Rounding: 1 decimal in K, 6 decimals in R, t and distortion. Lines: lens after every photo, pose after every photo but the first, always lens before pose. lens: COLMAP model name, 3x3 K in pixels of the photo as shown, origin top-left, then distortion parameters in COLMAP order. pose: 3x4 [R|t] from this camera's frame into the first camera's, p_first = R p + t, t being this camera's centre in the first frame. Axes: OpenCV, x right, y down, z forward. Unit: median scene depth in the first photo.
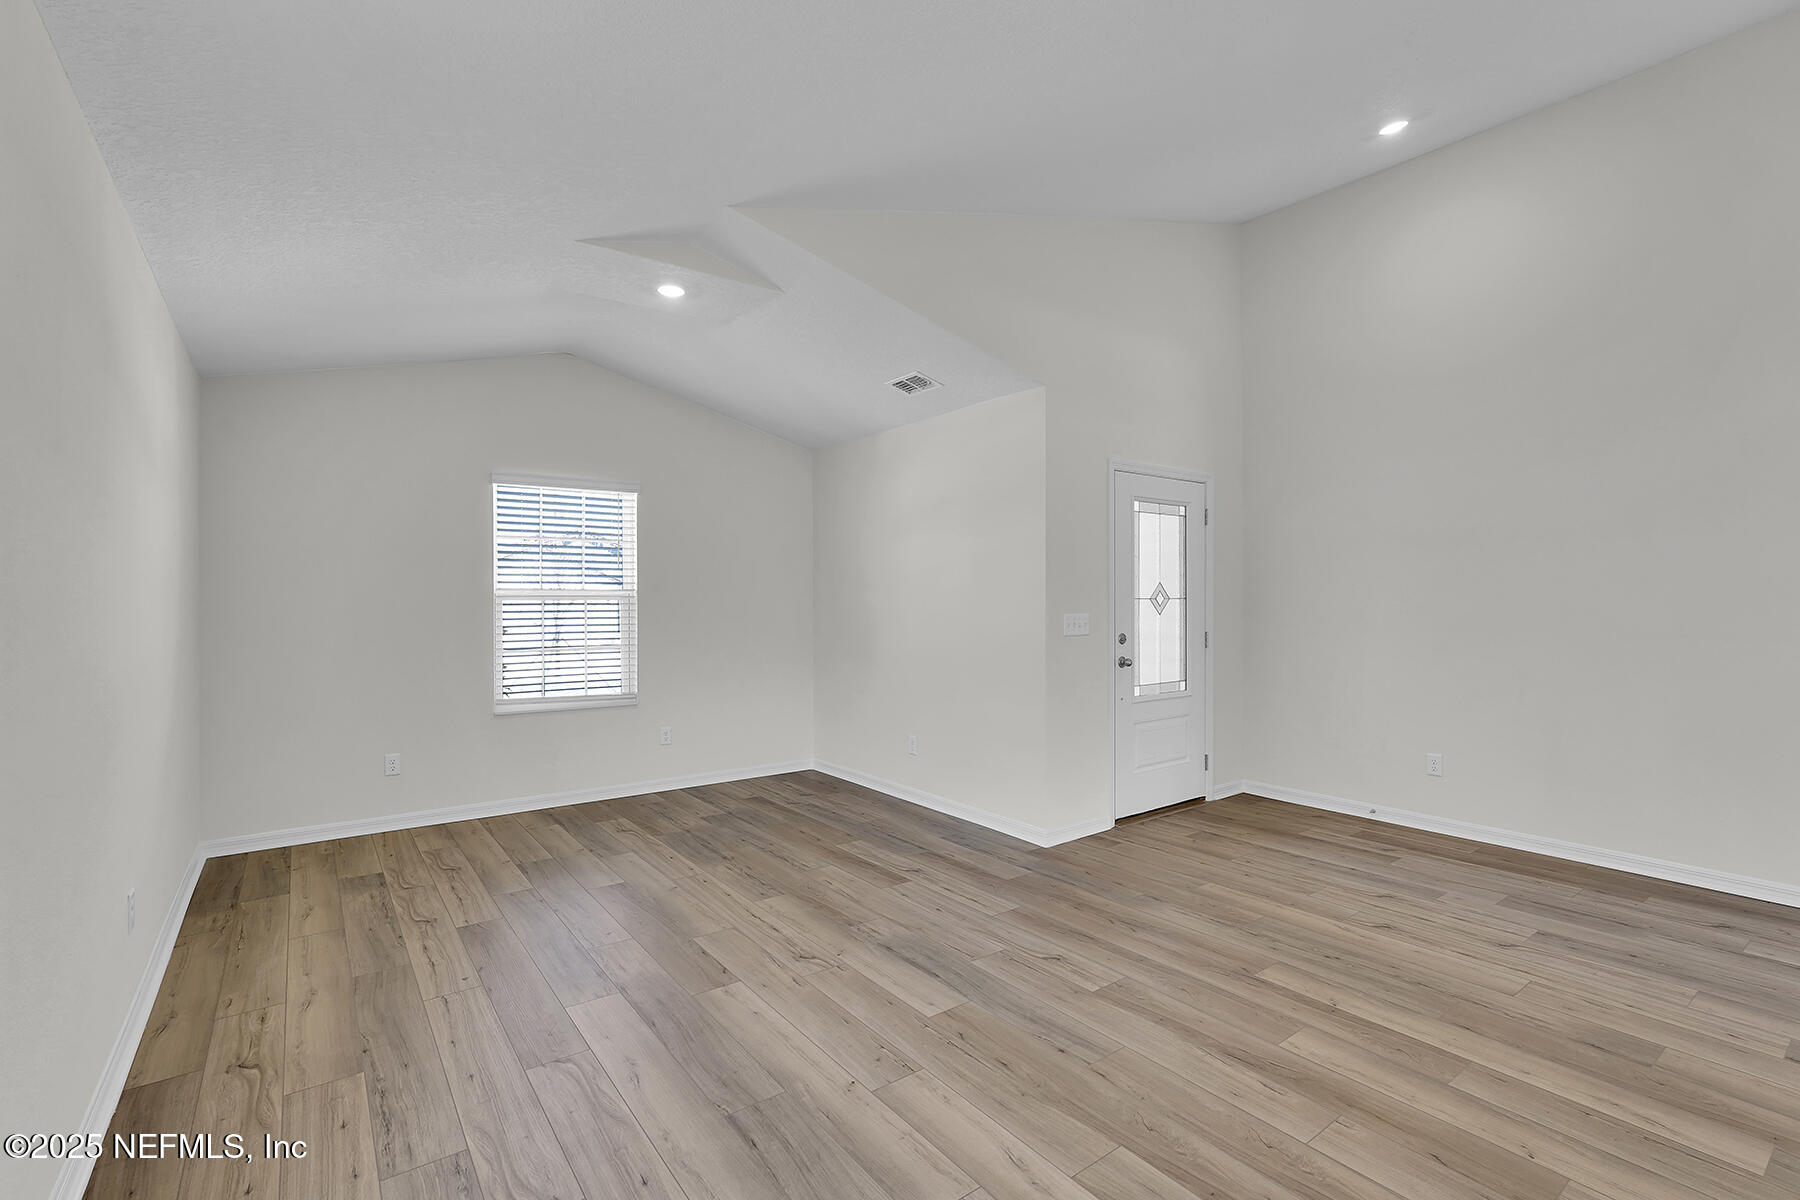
lens RADIAL K [[808.5, 0, 899.7], [0, 808.5, 592.1], [0, 0, 1]] dist [-0.012103, 0.001218]
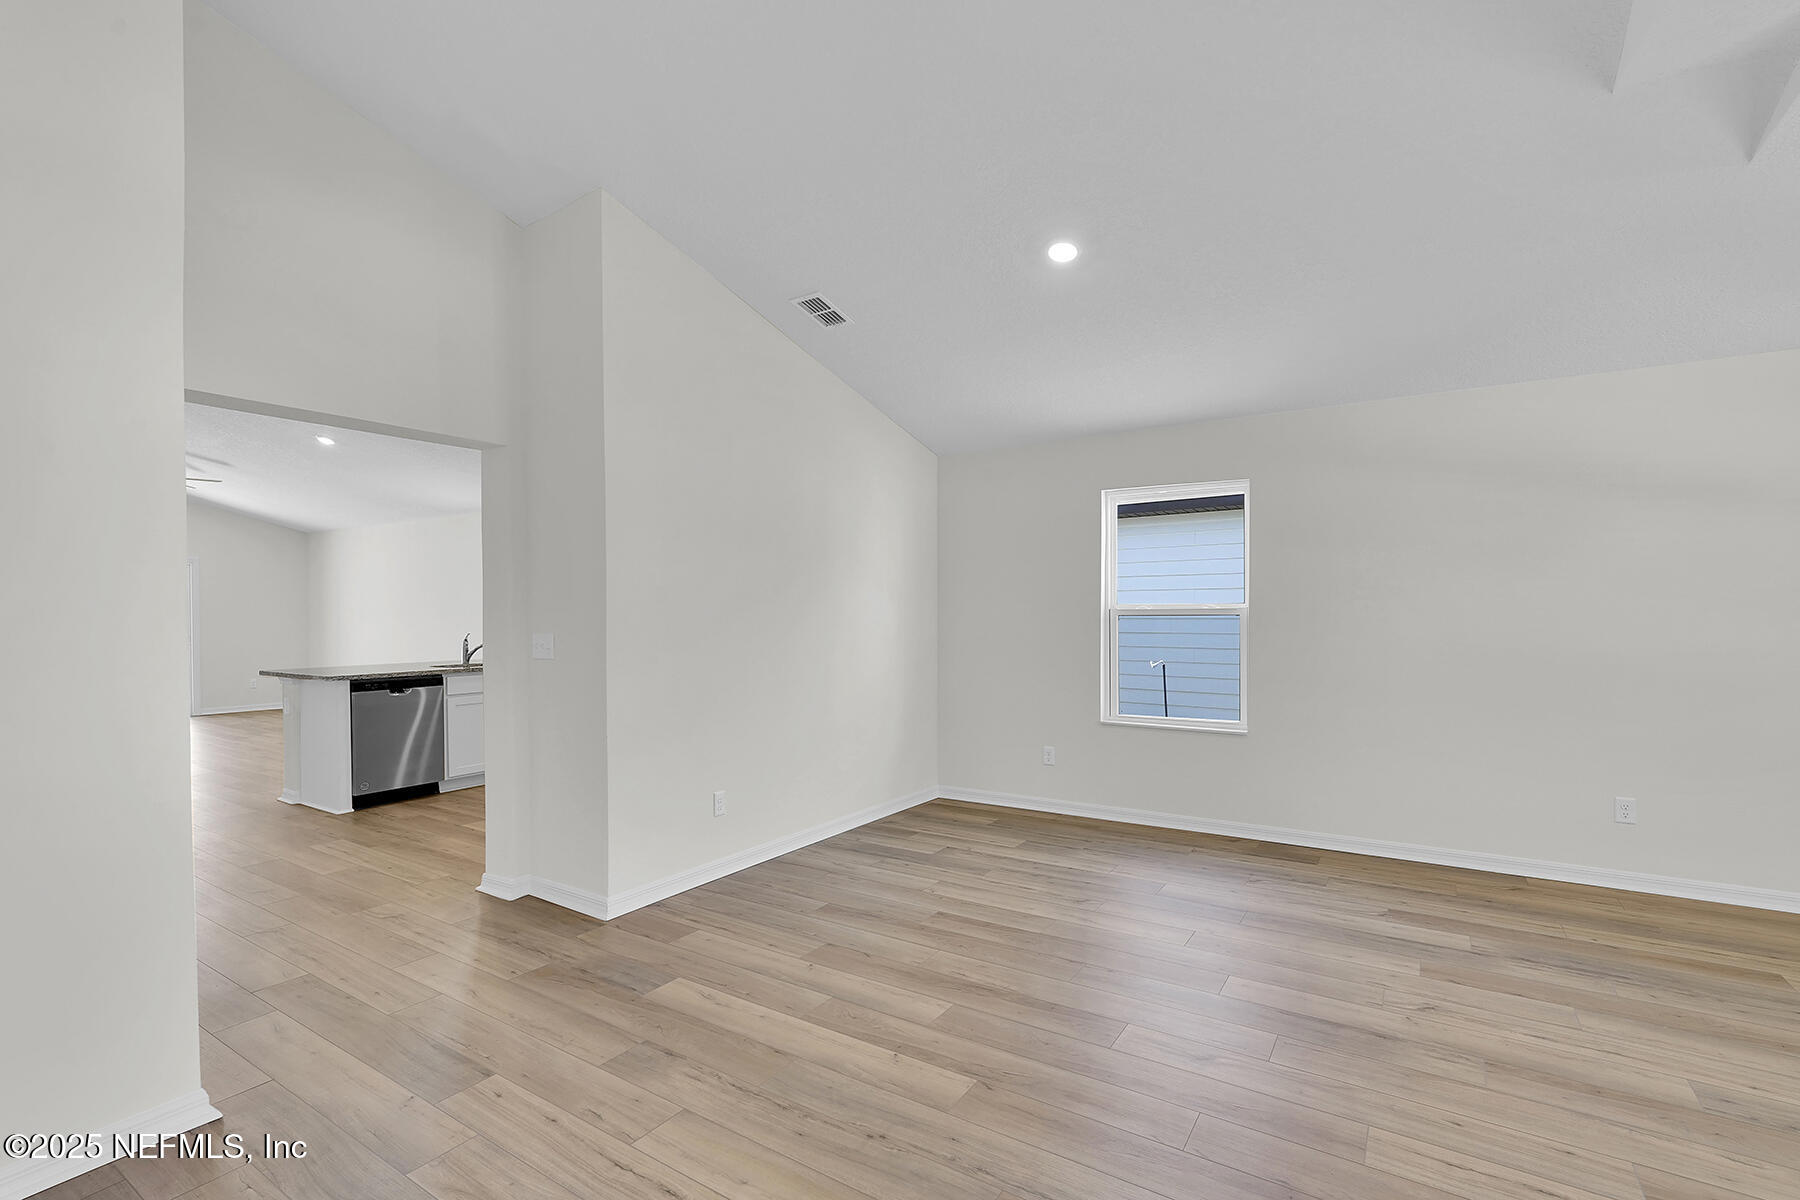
lens RADIAL K [[788.4, 0, 937.6], [0, 788.4, 633.7], [0, 0, 1]] dist [0.000220, 0.000230]
pose [[-0.922431, 0.017773, -0.385752, 0.848716], [0.012022, 0.999778, 0.017314, 0.012354], [0.385974, 0.011334, -0.922440, 1.873673]]
